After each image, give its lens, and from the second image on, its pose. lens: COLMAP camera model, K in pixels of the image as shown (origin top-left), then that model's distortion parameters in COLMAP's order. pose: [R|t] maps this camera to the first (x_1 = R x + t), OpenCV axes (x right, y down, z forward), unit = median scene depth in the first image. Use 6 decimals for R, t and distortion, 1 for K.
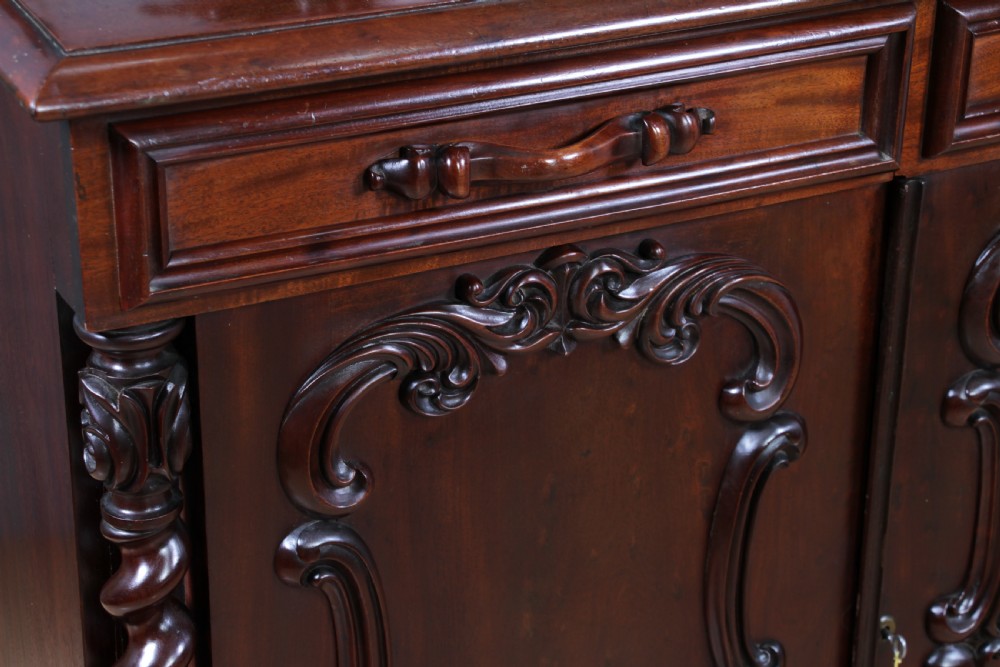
lens RADIAL K [[2180.7, 0, 500.0], [0, 2180.7, 333.5], [0, 0, 1]] dist [0.303293, 0.221945]
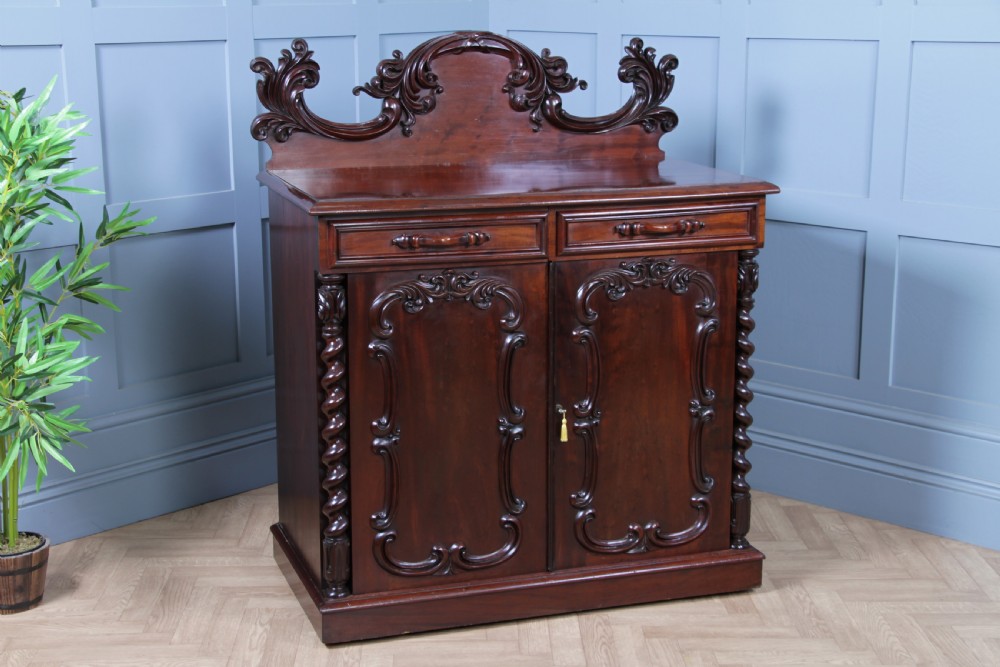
lens RADIAL K [[1630.7, 0, 500.0], [0, 1630.7, 333.5], [0, 0, 1]] dist [0.132774, 0.096912]
pose [[0.991420, 0.020695, -0.129069, 0.476335], [-0.050442, 0.971479, -0.231696, 0.706562], [0.120593, 0.236219, 0.964188, -1.639590]]
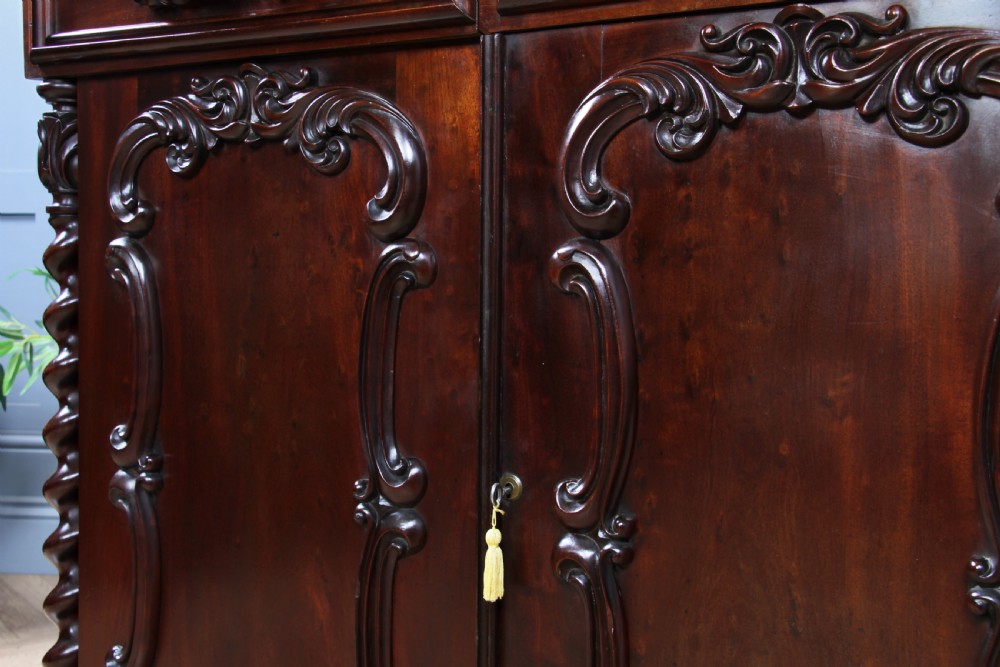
lens RADIAL K [[1157.4, 0, 500.0], [0, 1157.4, 333.5], [0, 0, 1]] dist [-0.008680, -0.001780]
pose [[0.557280, 0.046824, -0.829003, 0.771508], [-0.372410, 0.906450, -0.199146, 0.216543], [0.742126, 0.419709, 0.522584, 0.798976]]
